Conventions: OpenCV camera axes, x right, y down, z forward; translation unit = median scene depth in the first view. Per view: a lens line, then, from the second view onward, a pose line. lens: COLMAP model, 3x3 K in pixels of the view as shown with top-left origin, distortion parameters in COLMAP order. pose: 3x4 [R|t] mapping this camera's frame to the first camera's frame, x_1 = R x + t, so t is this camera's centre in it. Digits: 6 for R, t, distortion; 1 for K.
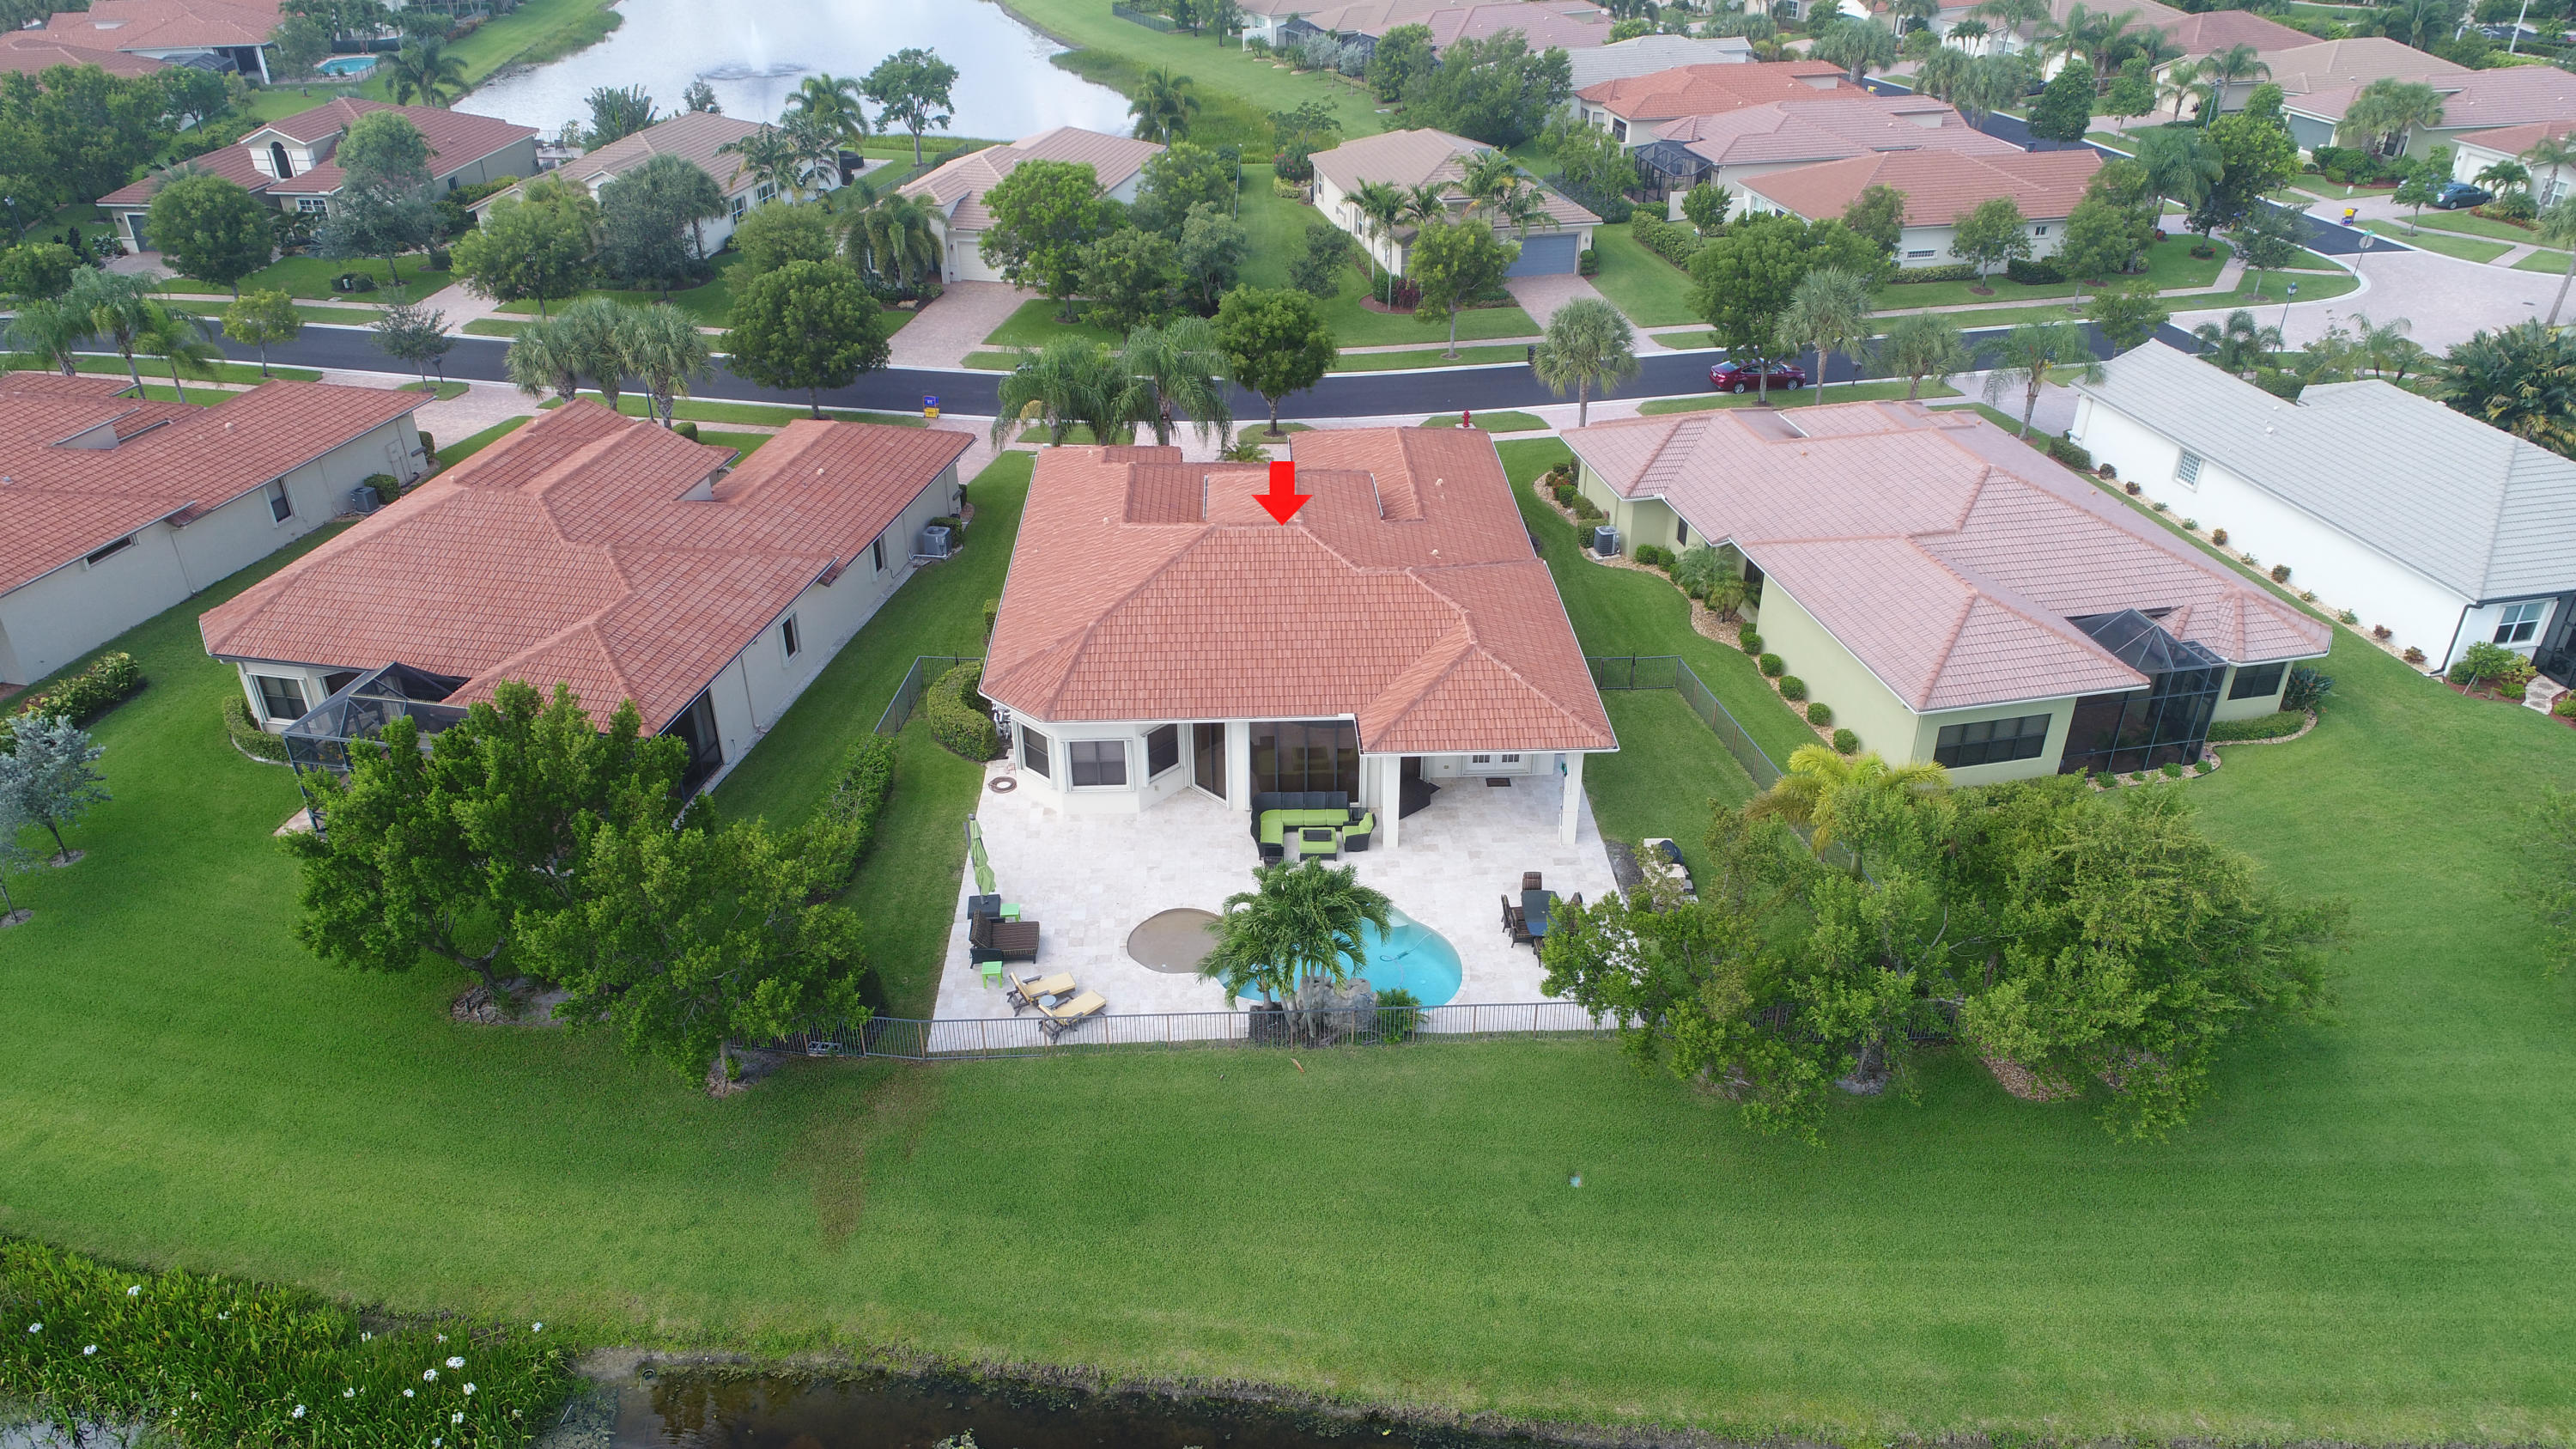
lens RADIAL K [[1725.7, 0, 1288.0], [0, 1725.7, 724.5], [0, 0, 1]] dist [-0.000499, 0.001026]
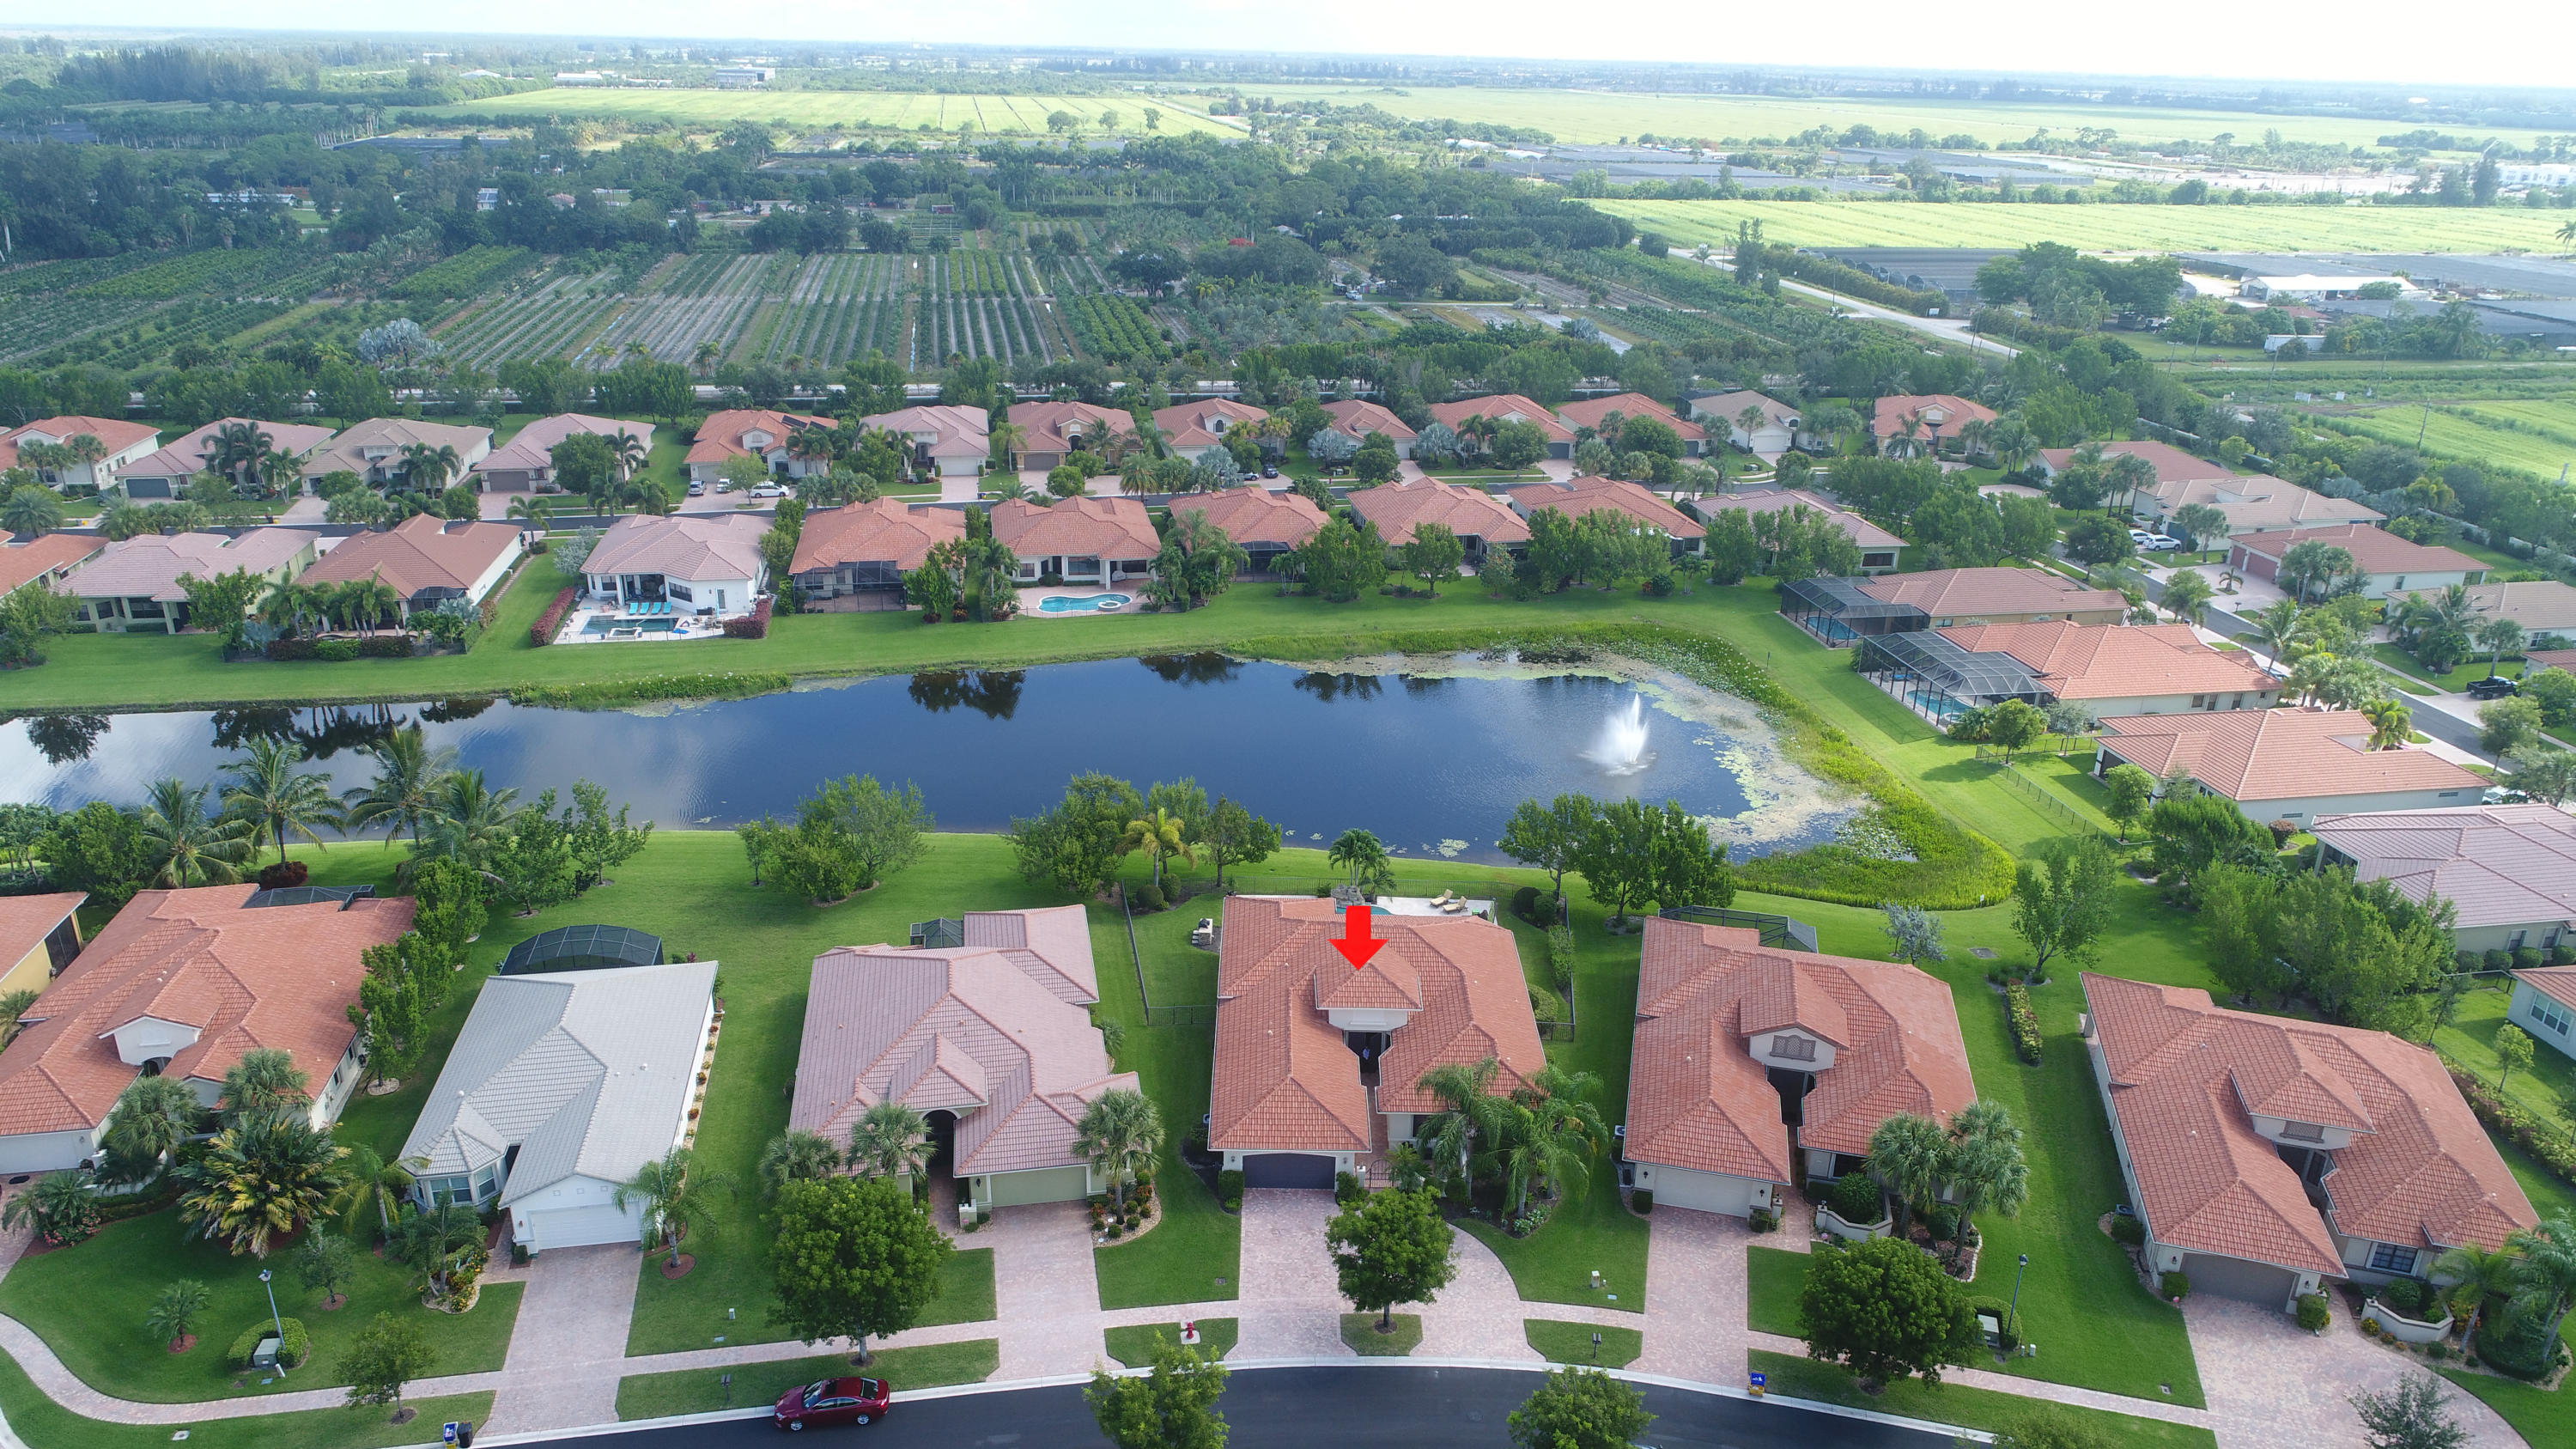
lens RADIAL K [[1725.7, 0, 1288.0], [0, 1725.7, 724.5], [0, 0, 1]] dist [-0.000499, 0.001026]
pose [[-0.999235, -0.030683, 0.024235, 0.047758], [-0.000073, 0.621276, 0.783592, -1.666973], [-0.039099, 0.782991, -0.620803, 1.921558]]
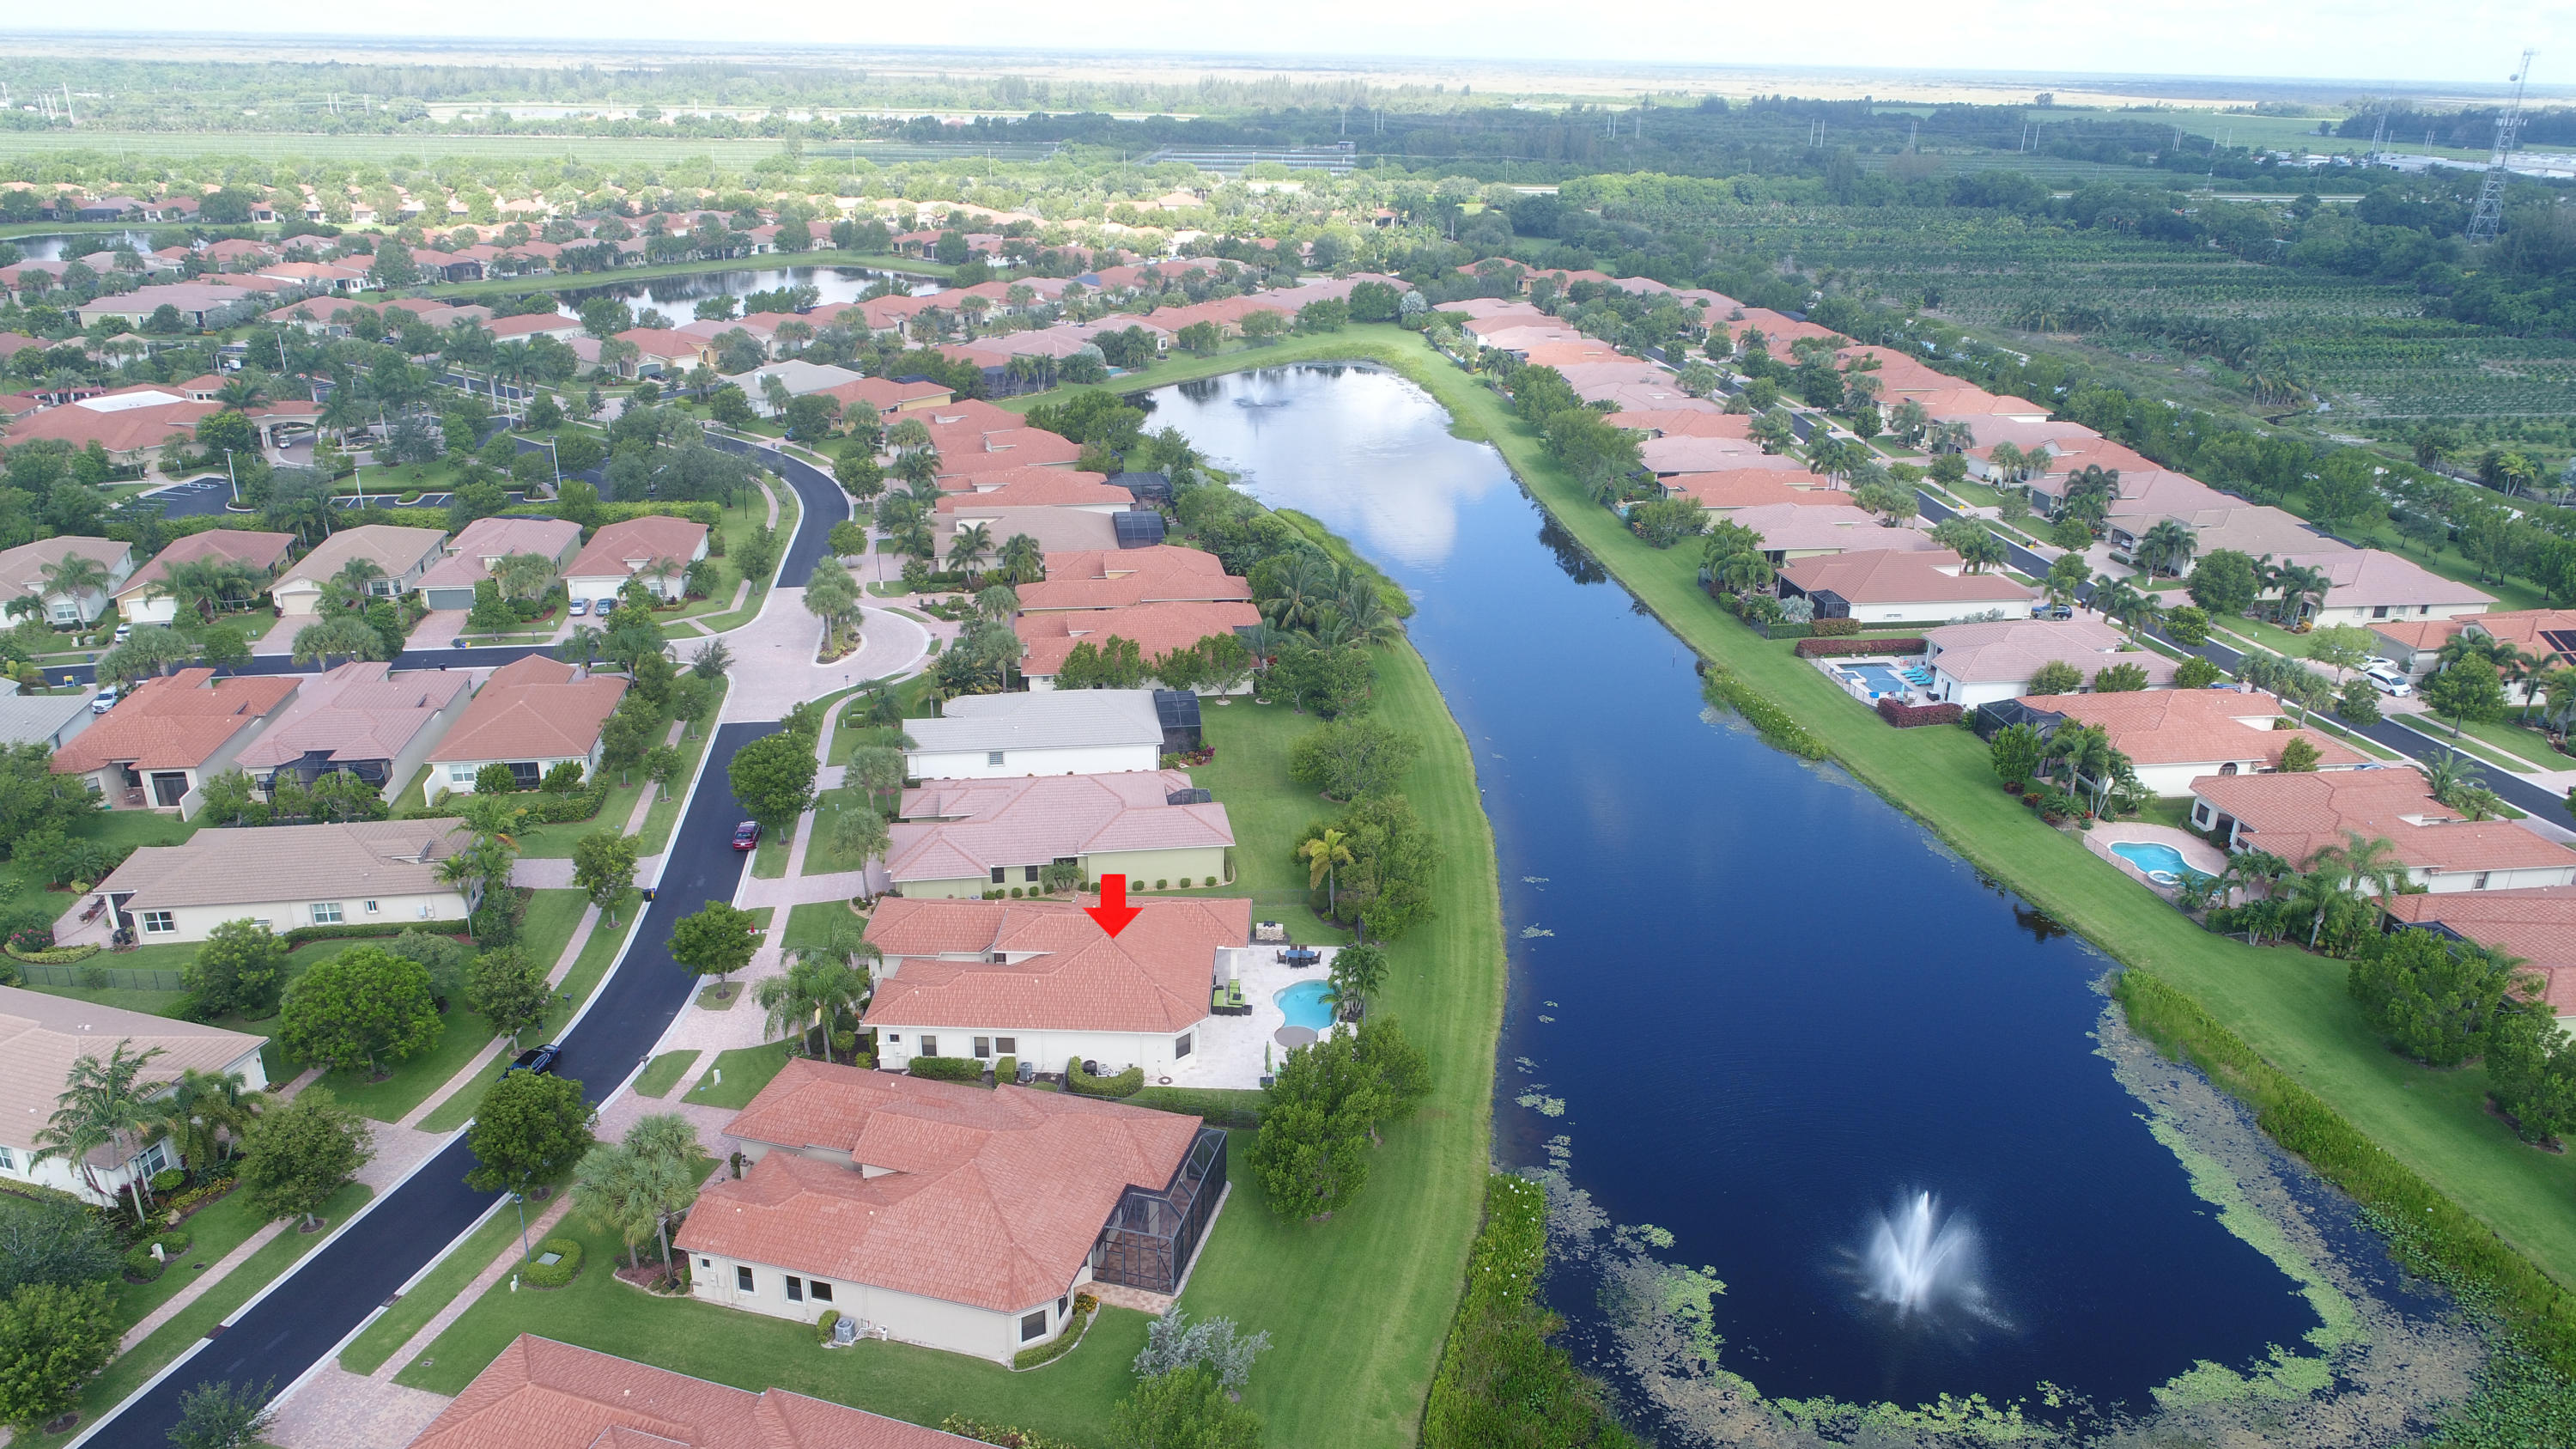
lens RADIAL K [[1725.7, 0, 1288.0], [0, 1725.7, 724.5], [0, 0, 1]] dist [-0.000499, 0.001026]
pose [[0.054863, -0.364280, 0.929672, -1.787944], [0.482081, 0.825030, 0.294828, -0.793697], [-0.874407, 0.432002, 0.220876, 0.228677]]
